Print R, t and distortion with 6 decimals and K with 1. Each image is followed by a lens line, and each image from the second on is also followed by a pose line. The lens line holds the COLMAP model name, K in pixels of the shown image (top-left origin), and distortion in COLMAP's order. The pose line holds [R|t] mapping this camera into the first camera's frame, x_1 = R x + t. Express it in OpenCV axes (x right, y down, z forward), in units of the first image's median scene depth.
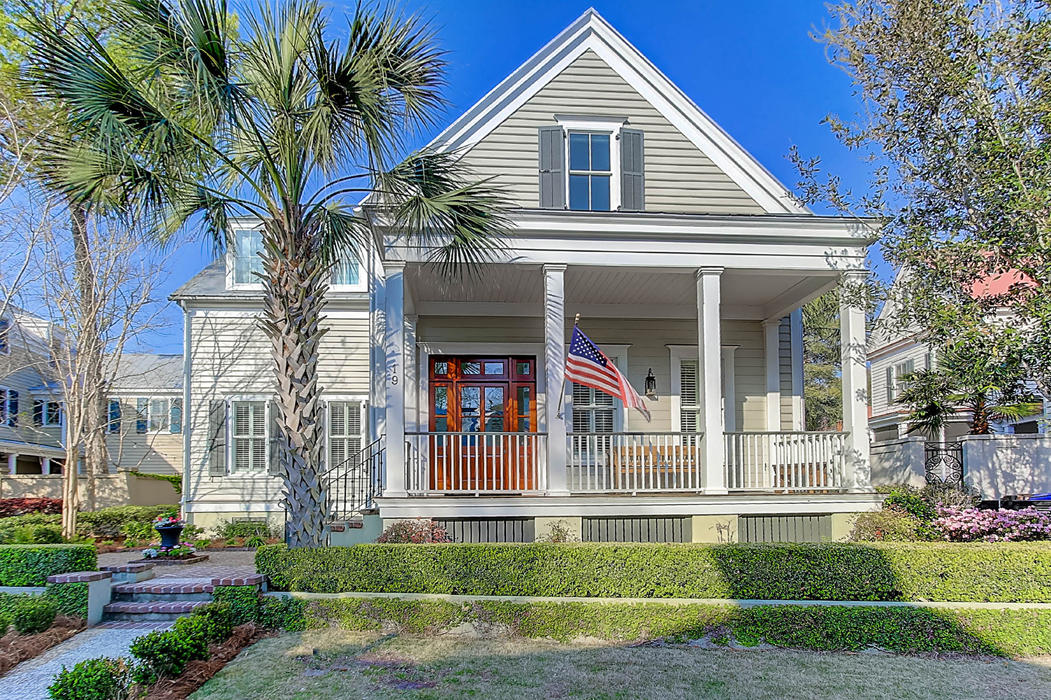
lens RADIAL K [[593.1, 0, 524.3], [0, 593.1, 430.6], [0, 0, 1]] dist [-0.006756, -0.000978]
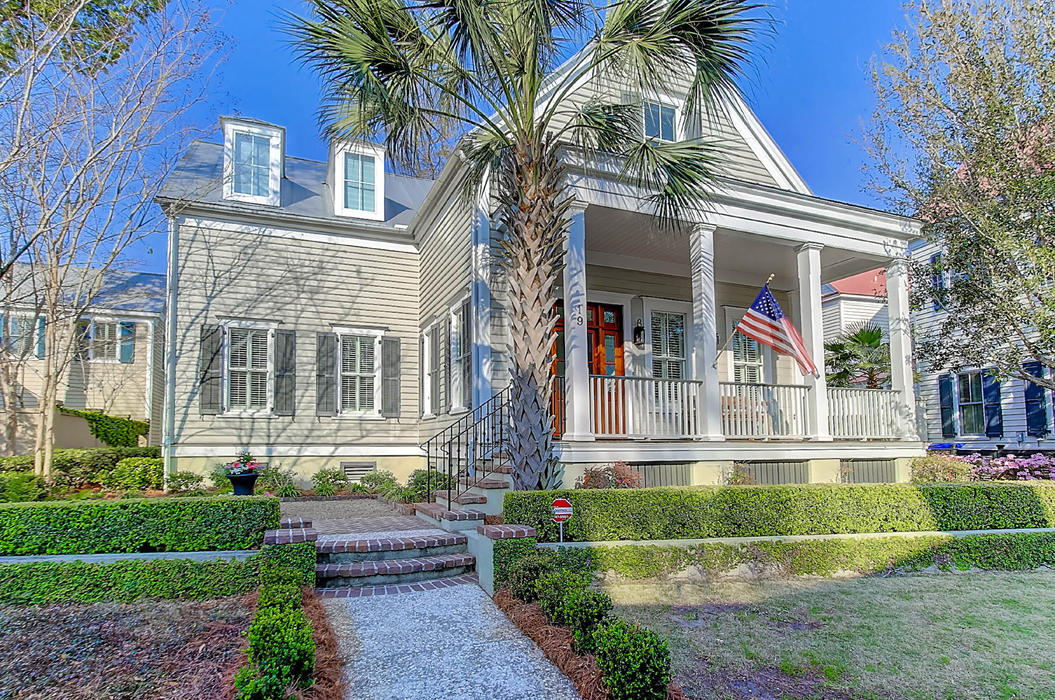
lens RADIAL K [[582.3, 0, 527.5], [0, 582.3, 350.0], [0, 0, 1]] dist [-0.004096, 0.000406]
pose [[0.950654, 0.057733, 0.304835, -0.344286], [-0.043225, 0.997598, -0.054136, 0.011225], [-0.307228, 0.038288, 0.950865, 0.063613]]
